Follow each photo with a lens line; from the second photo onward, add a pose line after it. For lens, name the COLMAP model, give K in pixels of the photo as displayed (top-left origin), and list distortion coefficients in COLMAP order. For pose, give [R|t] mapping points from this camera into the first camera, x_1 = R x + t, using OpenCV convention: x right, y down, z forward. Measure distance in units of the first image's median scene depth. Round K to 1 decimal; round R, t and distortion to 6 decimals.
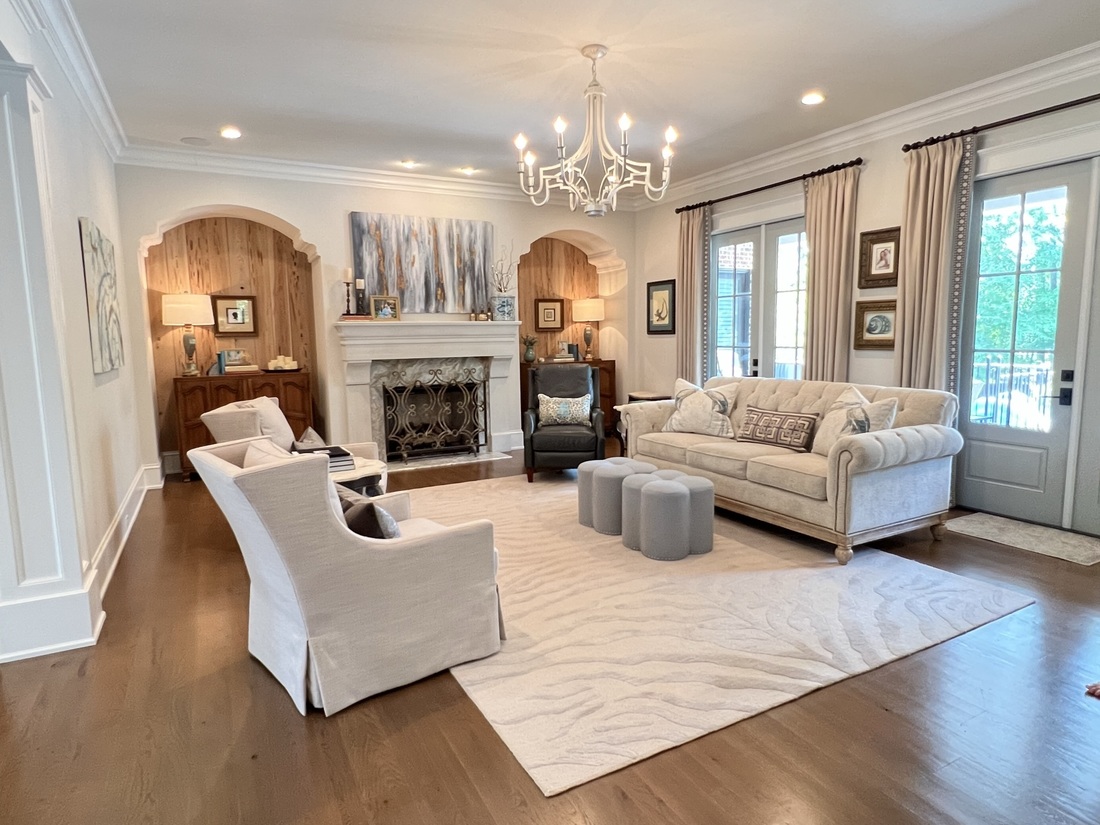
lens RADIAL K [[634.6, 0, 552.3], [0, 634.6, 413.8], [0, 0, 1]] dist [0.002001, 0.000148]
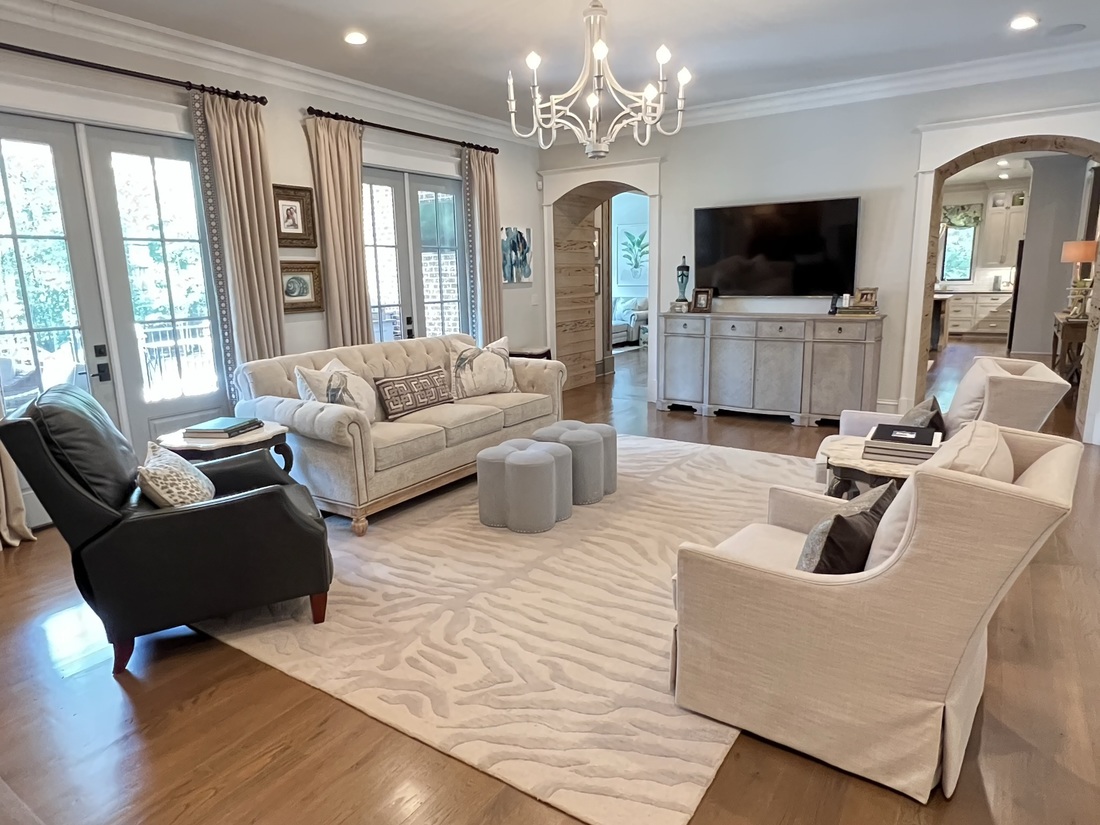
lens RADIAL K [[675.9, 0, 552.1], [0, 675.9, 409.0], [0, 0, 1]] dist [-0.004119, 0.000647]
pose [[-0.474241, -0.140936, 0.869041, -0.594536], [0.148459, 0.960166, 0.236729, -0.151232], [-0.867787, 0.241284, -0.434427, 1.184287]]
